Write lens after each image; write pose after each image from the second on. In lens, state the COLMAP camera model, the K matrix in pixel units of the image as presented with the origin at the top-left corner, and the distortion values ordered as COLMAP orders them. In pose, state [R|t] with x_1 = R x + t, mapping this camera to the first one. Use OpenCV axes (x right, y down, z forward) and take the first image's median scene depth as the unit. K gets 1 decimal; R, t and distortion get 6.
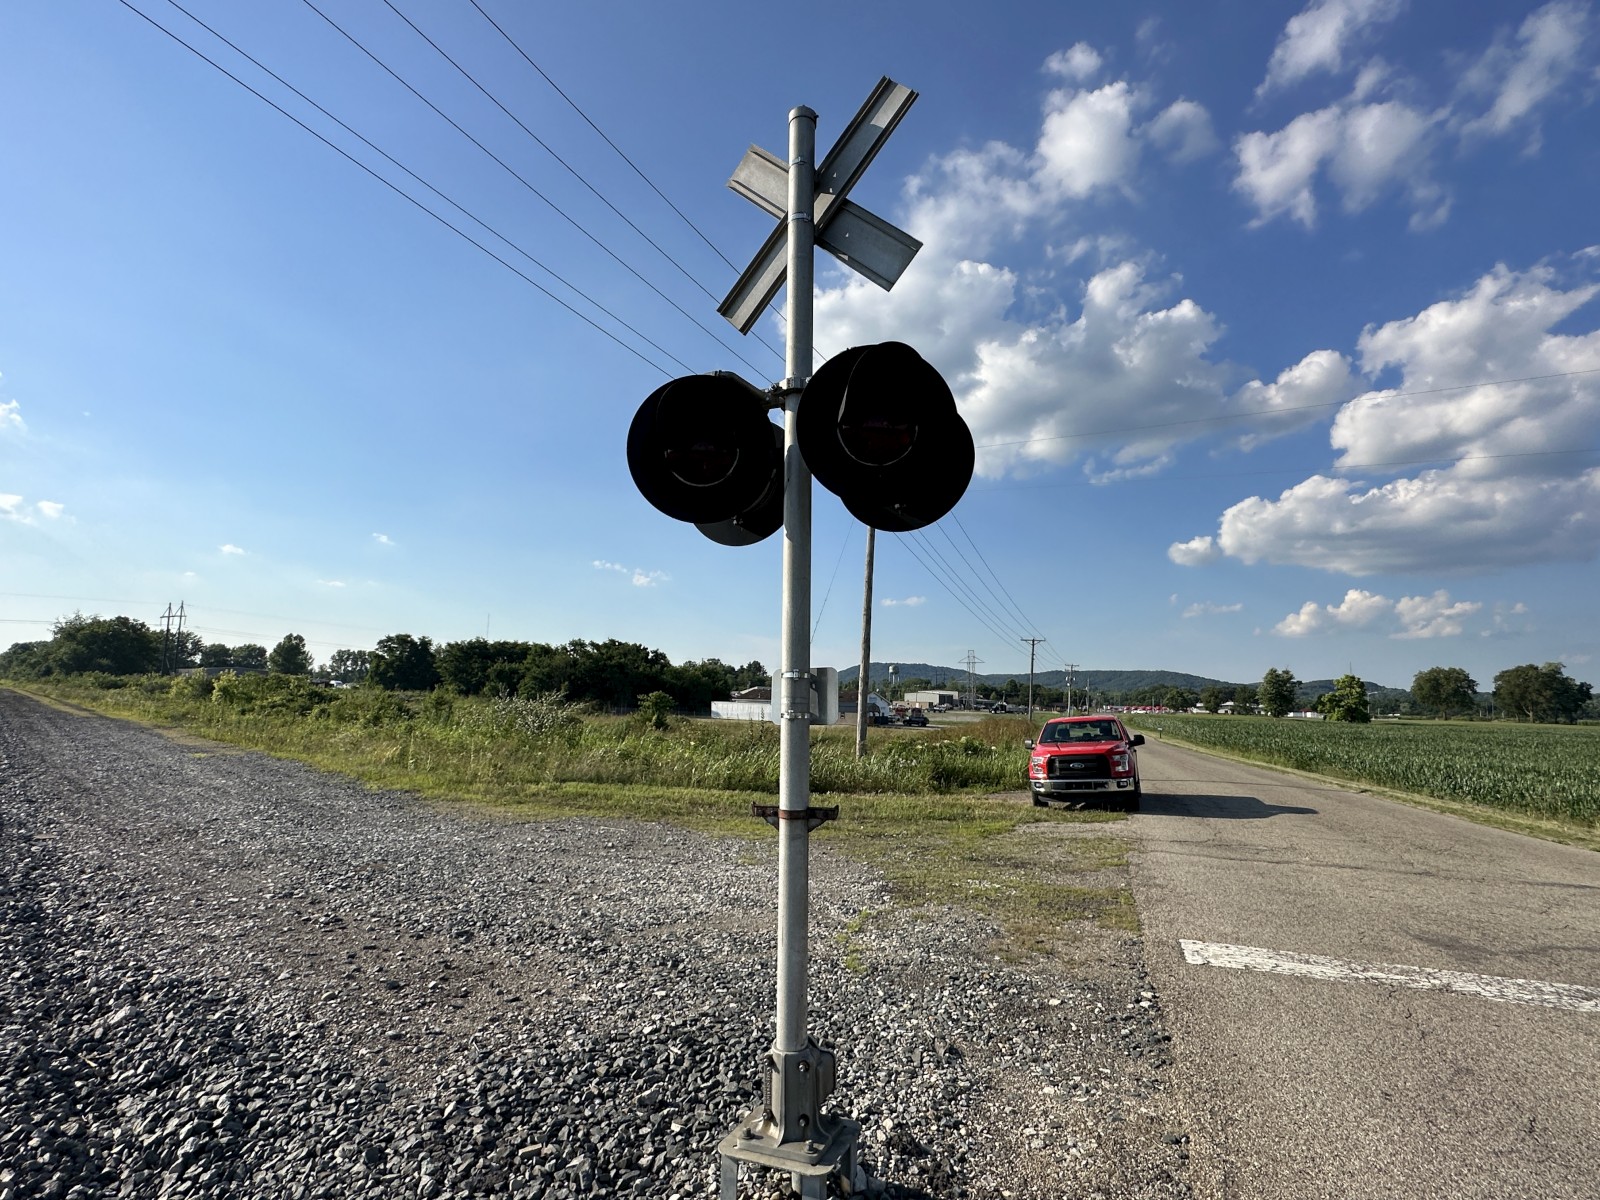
lens RADIAL K [[786.4, 0, 809.2], [0, 786.4, 602.4], [0, 0, 1]] dist [-0.003500, 0.002481]
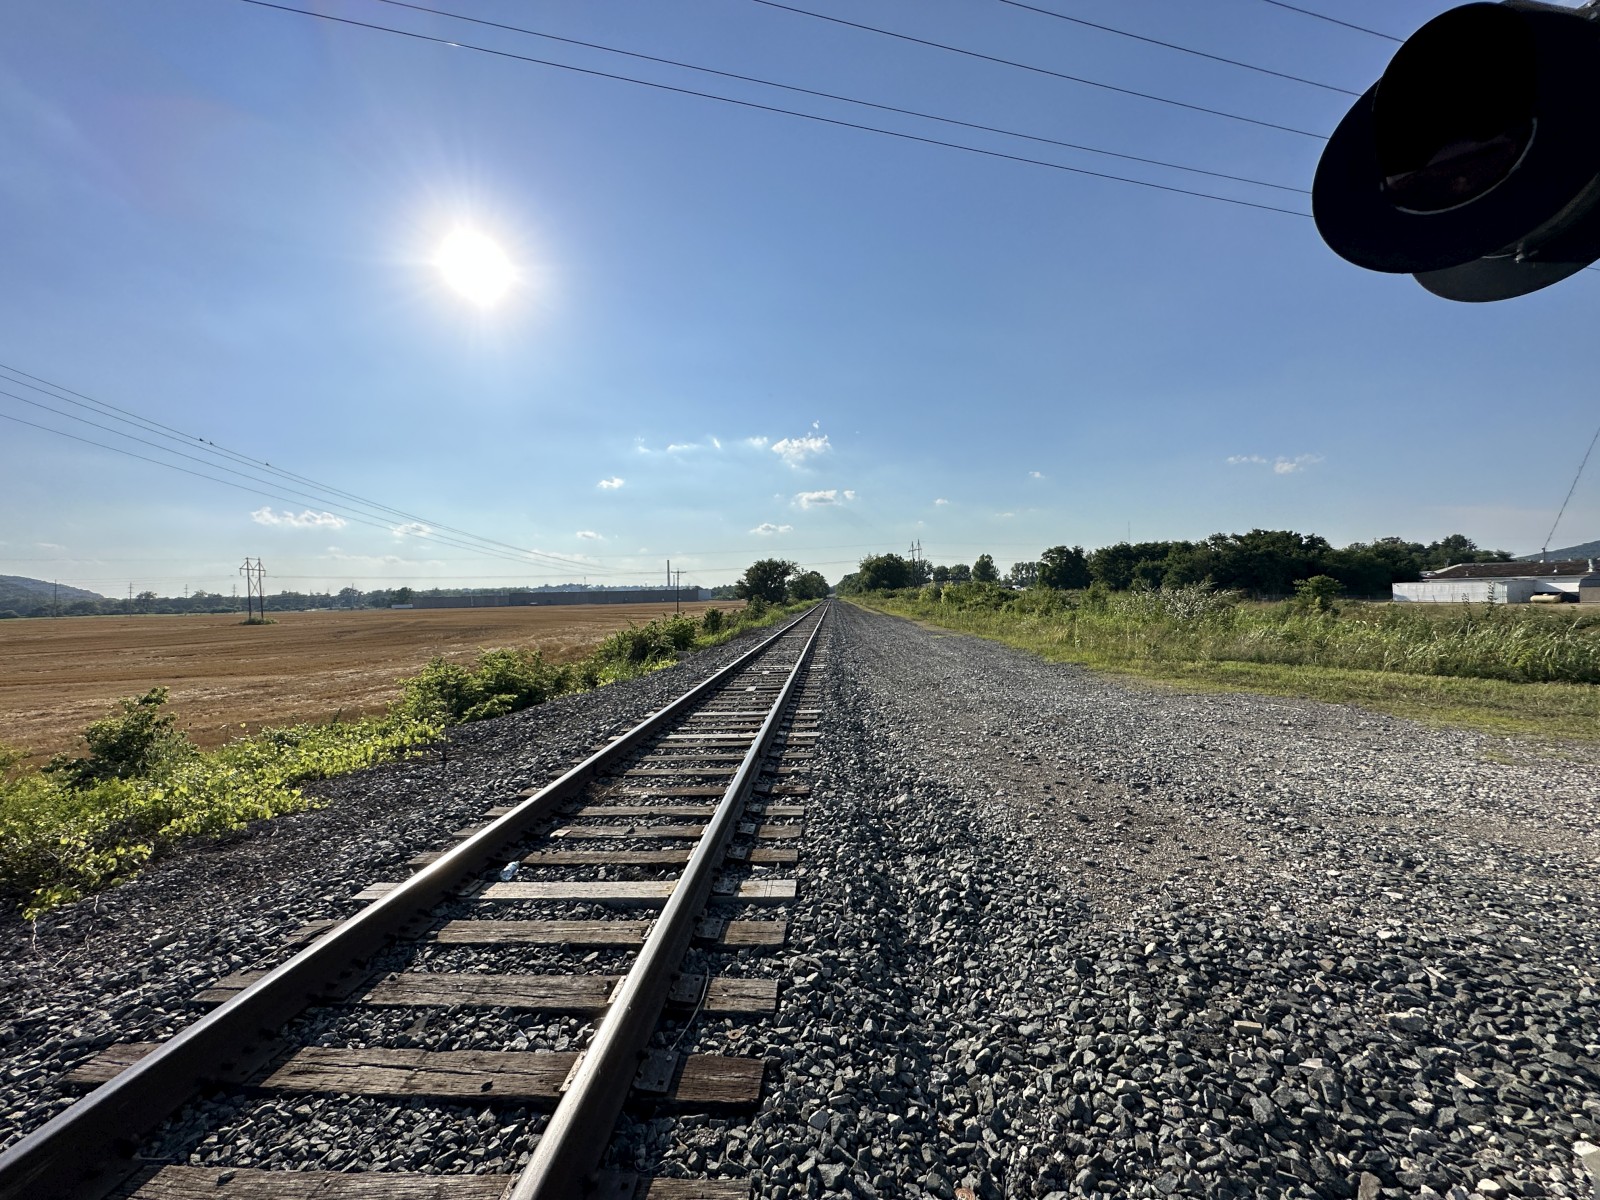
lens RADIAL K [[642.4, 0, 799.5], [0, 642.4, 605.0], [0, 0, 1]] dist [-0.000805, 0.000672]
pose [[0.645951, -0.038567, -0.762404, -0.065458], [0.141383, 0.987489, 0.069835, 0.051228], [0.750172, -0.152901, 0.643322, 0.124817]]
